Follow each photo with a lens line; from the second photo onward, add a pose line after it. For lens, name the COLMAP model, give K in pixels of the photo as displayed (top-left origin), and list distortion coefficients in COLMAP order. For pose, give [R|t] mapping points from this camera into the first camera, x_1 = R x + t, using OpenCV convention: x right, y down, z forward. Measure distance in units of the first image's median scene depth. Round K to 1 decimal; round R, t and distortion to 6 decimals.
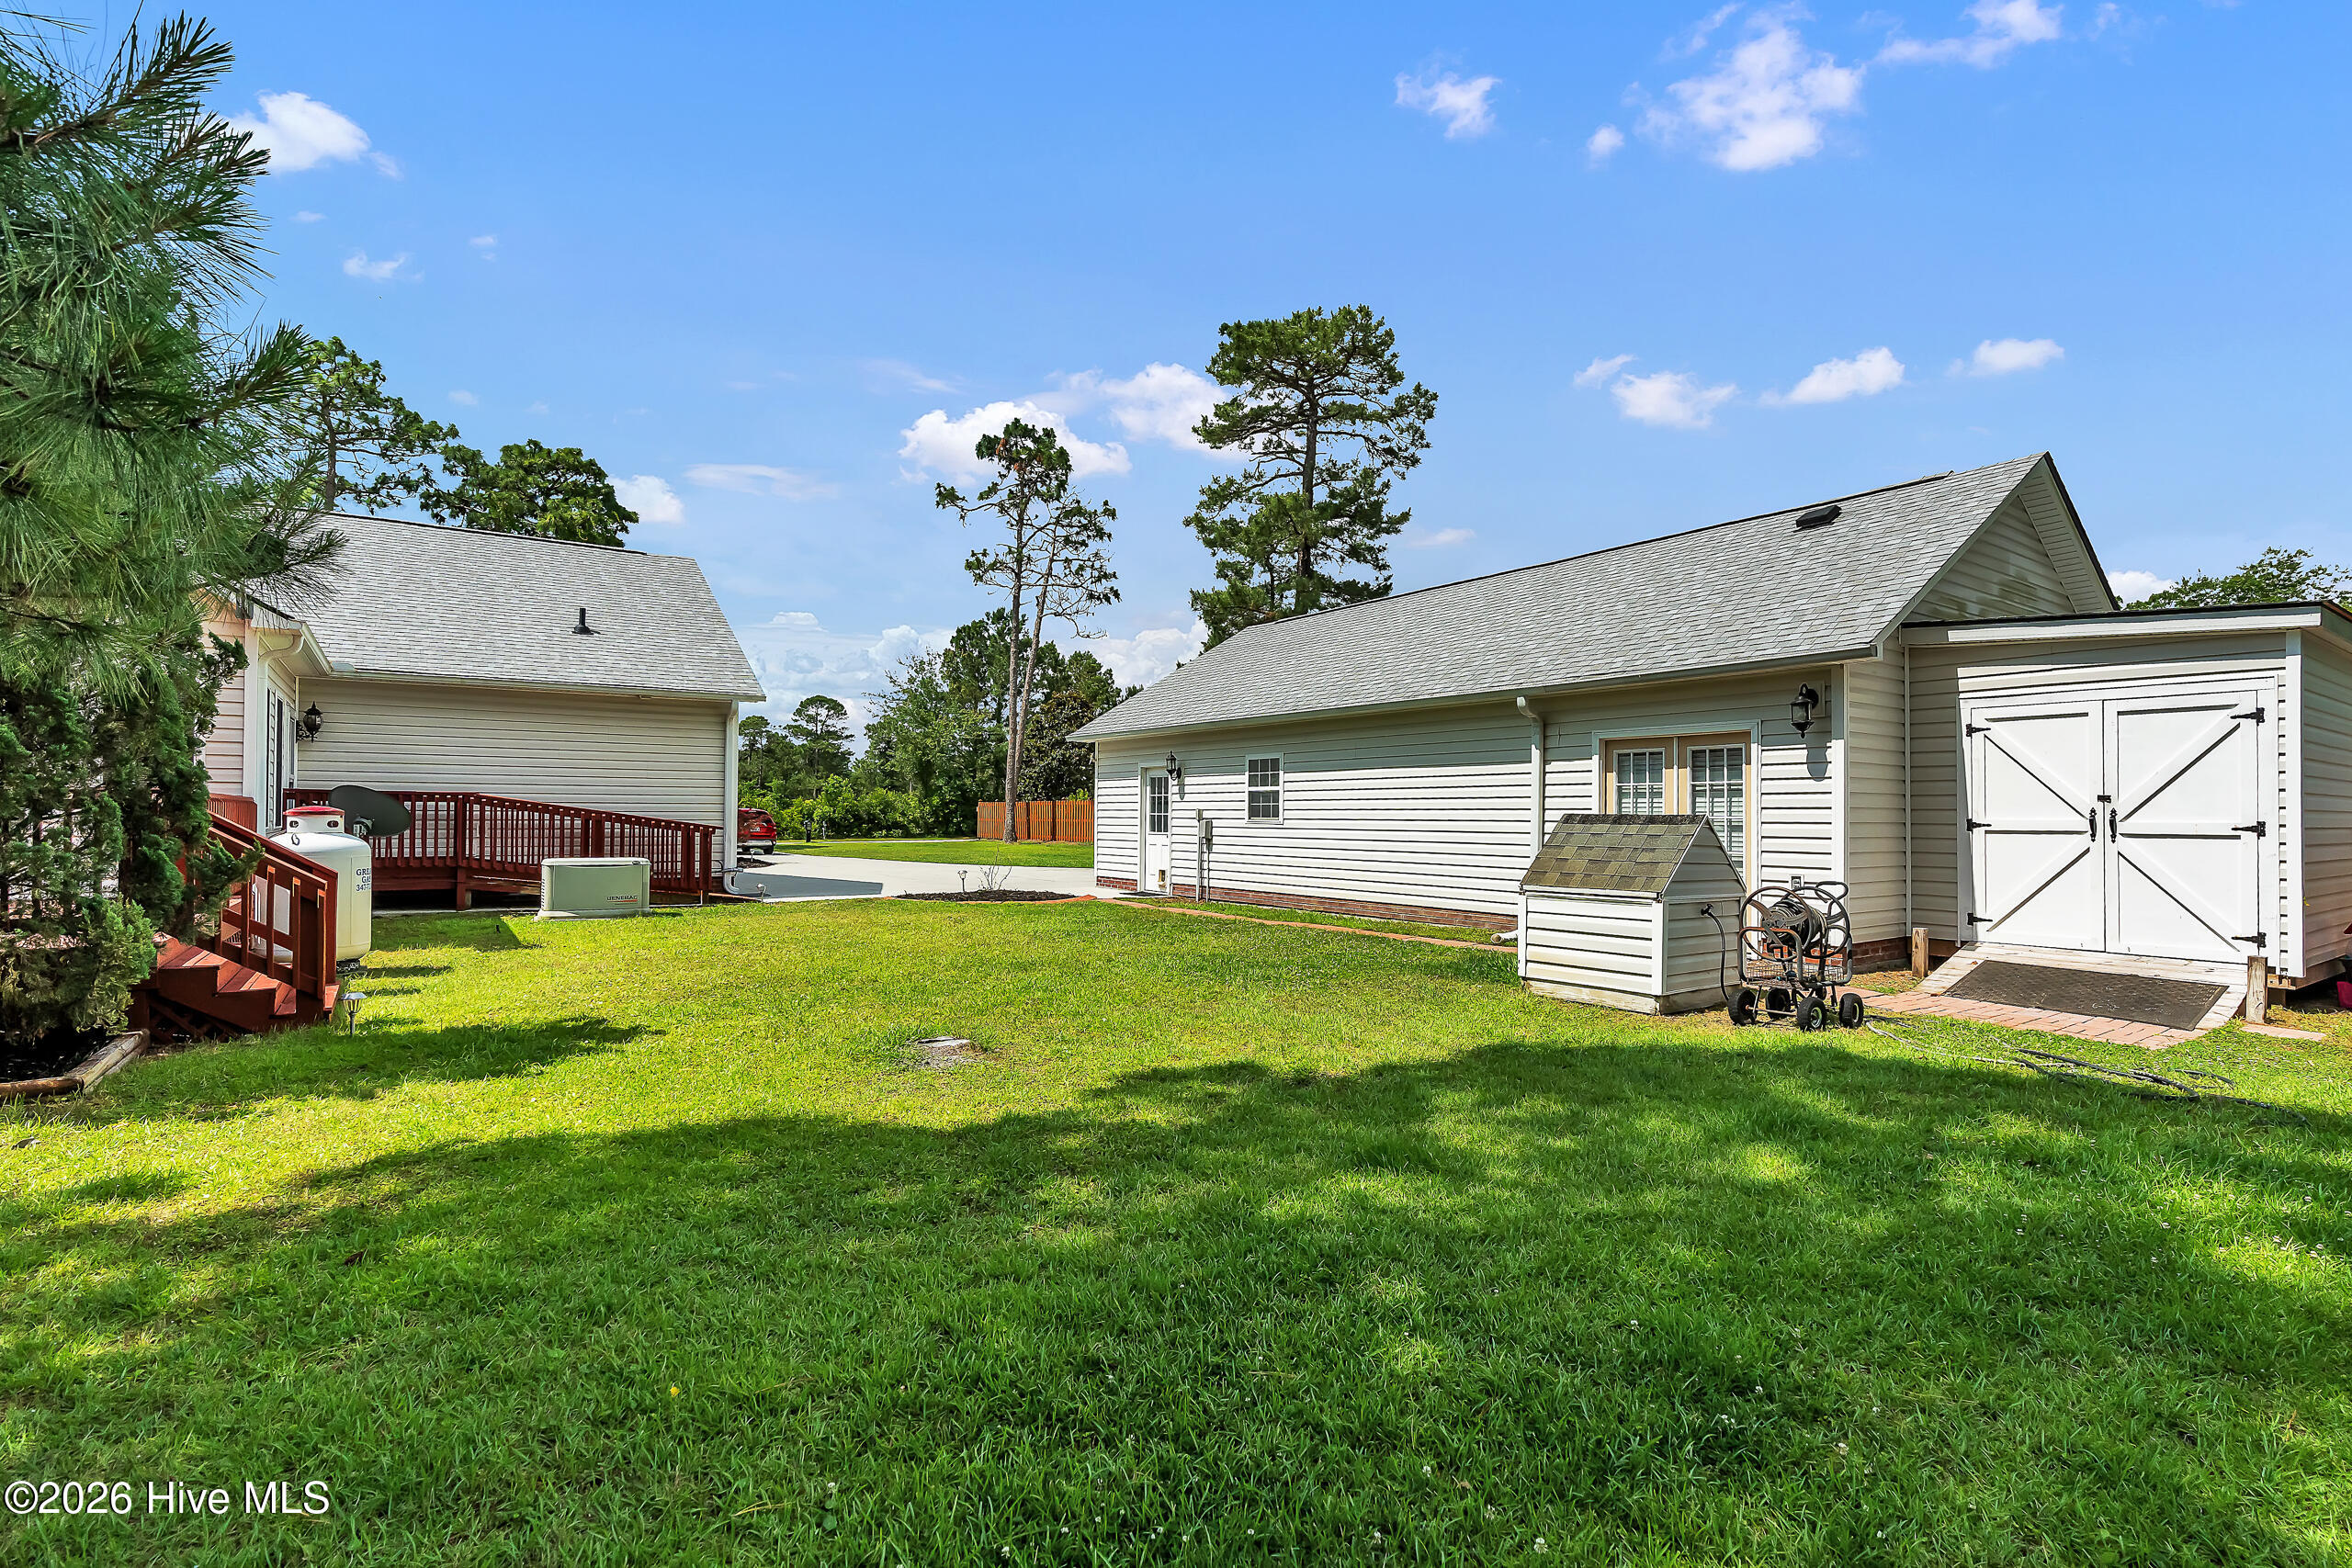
lens RADIAL K [[1094.9, 0, 1176.0], [0, 1094.9, 784.0], [0, 0, 1]] dist [0.000035, 0.000092]
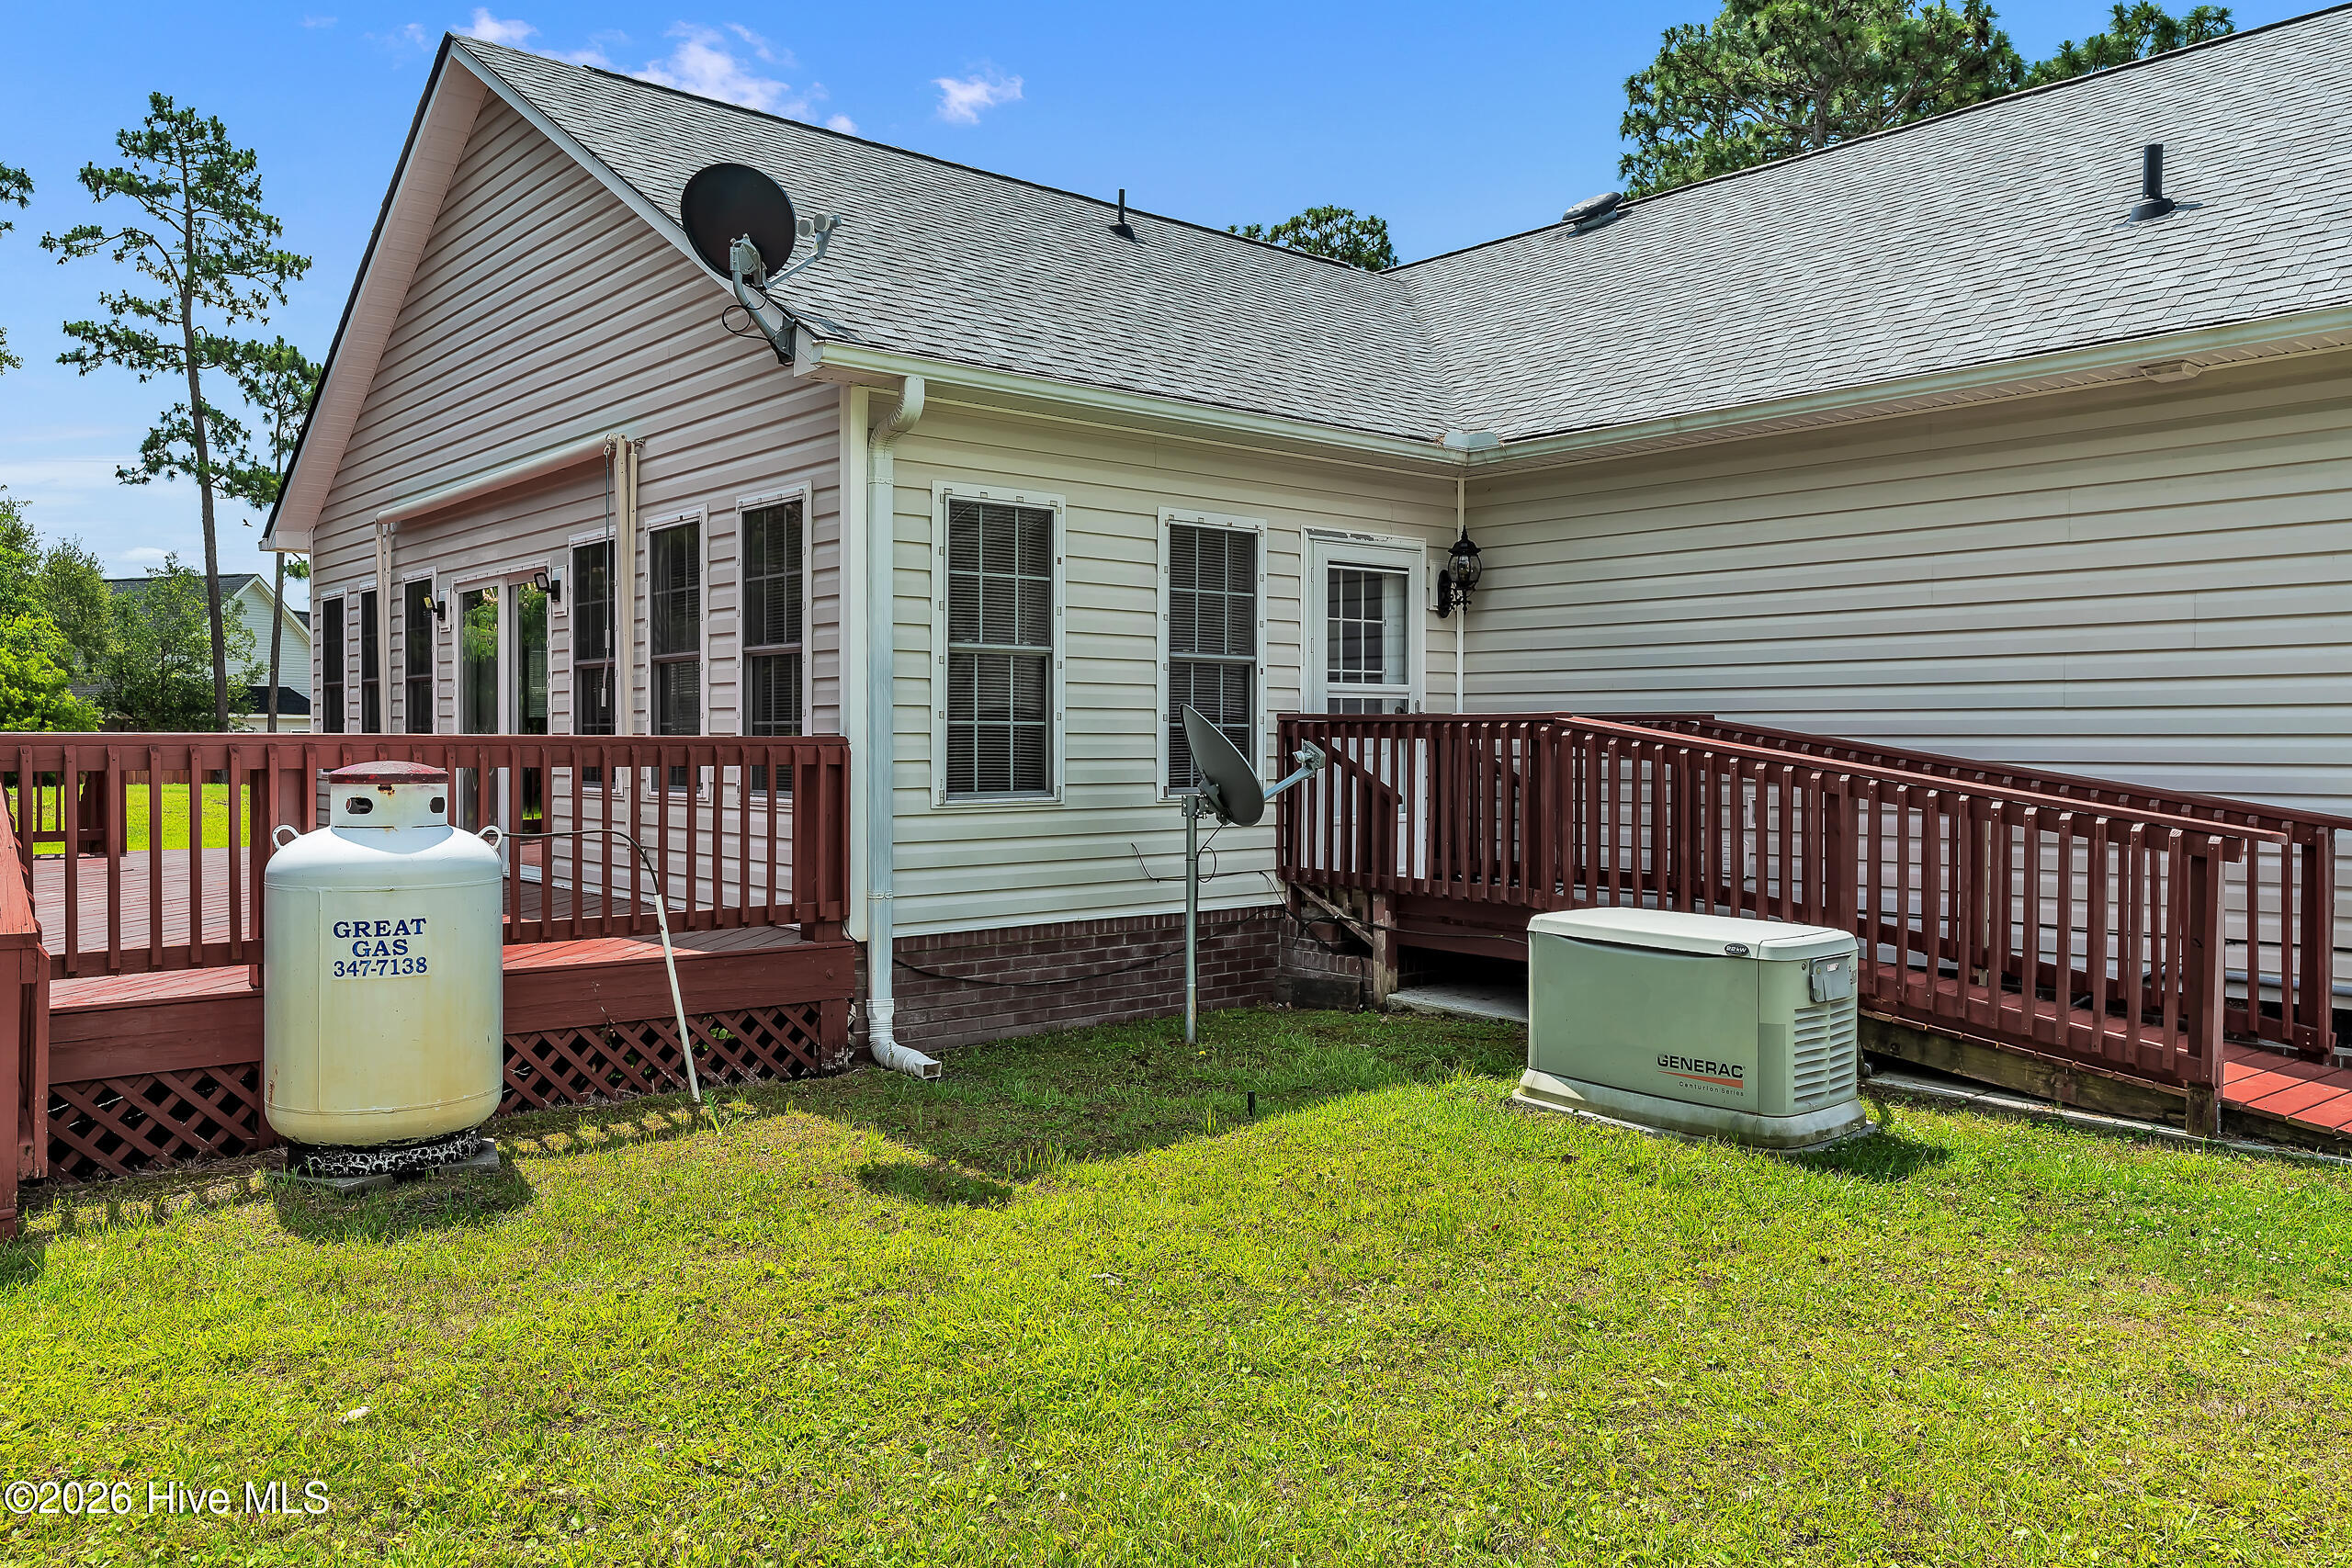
lens RADIAL K [[1705.1, 0, 1172.9], [0, 1705.1, 756.1], [0, 0, 1]] dist [-0.005441, -0.002645]
pose [[0.098970, 0.002261, -0.995088, -0.071100], [0.033072, 0.999438, 0.005561, 0.014156], [0.994541, -0.033459, 0.098840, 0.767512]]
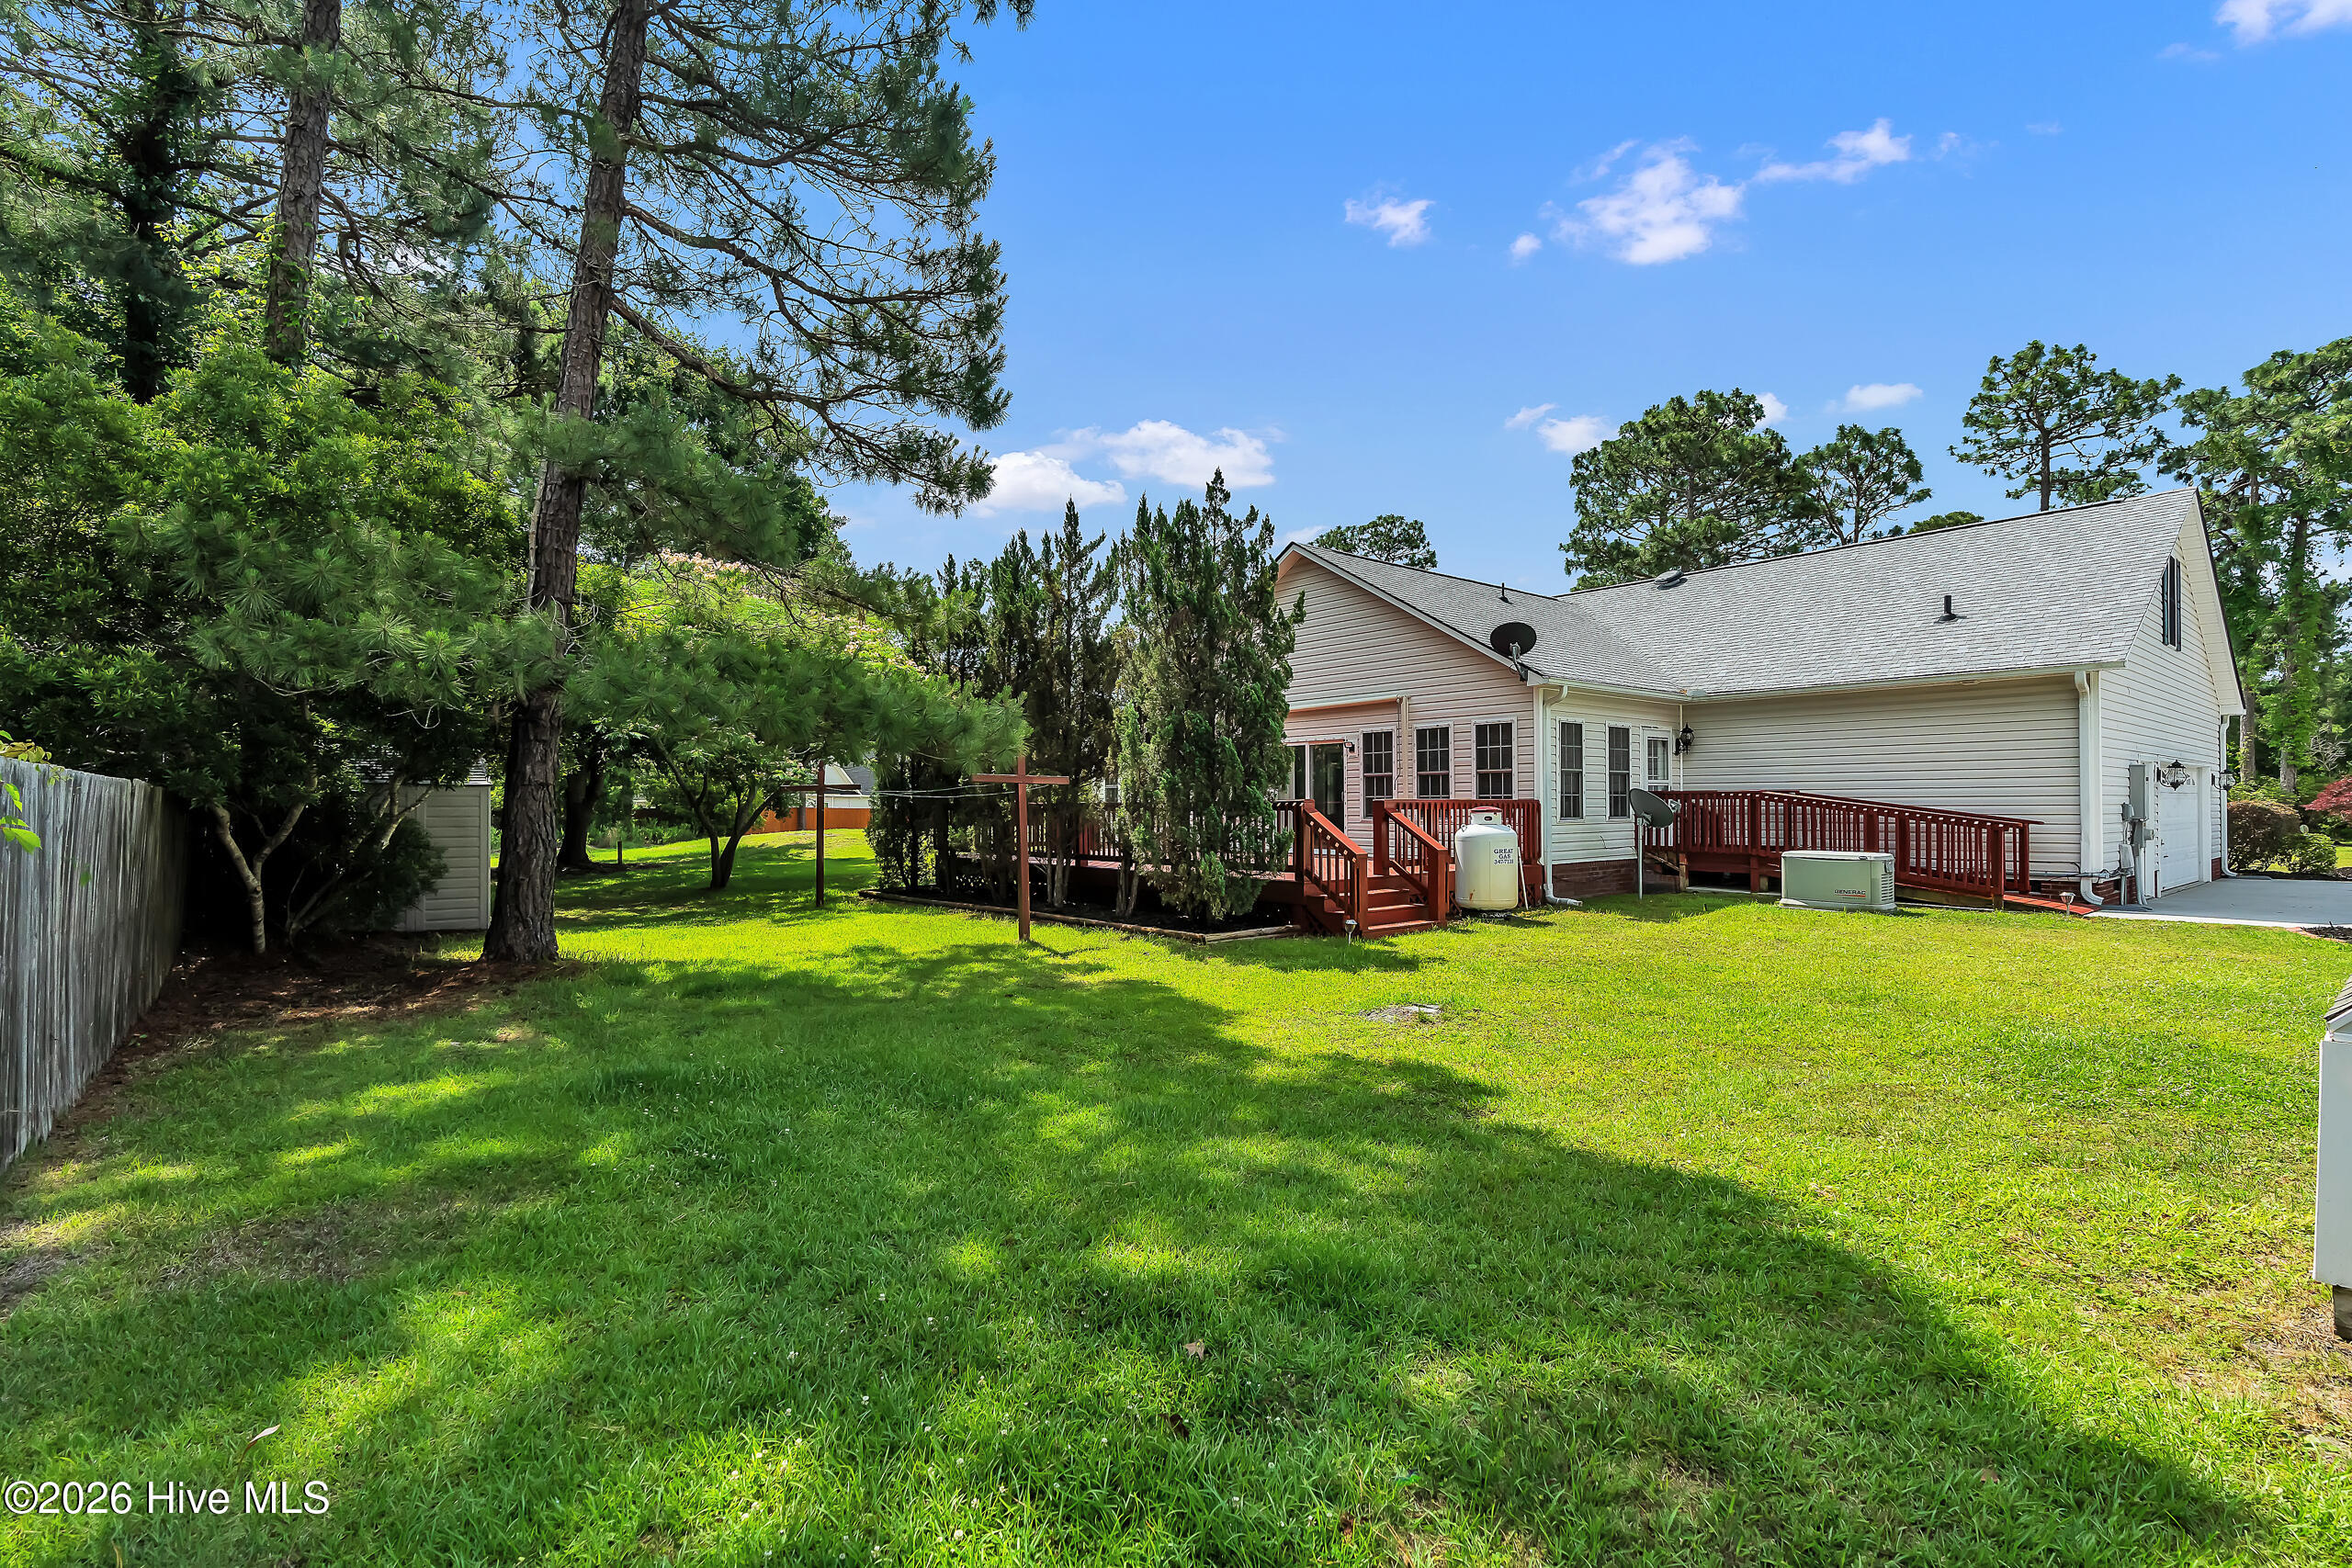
lens RADIAL K [[1060.7, 0, 1176.0], [0, 1060.7, 784.0], [0, 0, 1]] dist [-0.001621, -0.000206]
pose [[0.081387, -0.028075, -0.996287, 0.390269], [0.036157, 0.999028, -0.025199, 0.006310], [0.996027, -0.033972, 0.082323, 0.282863]]
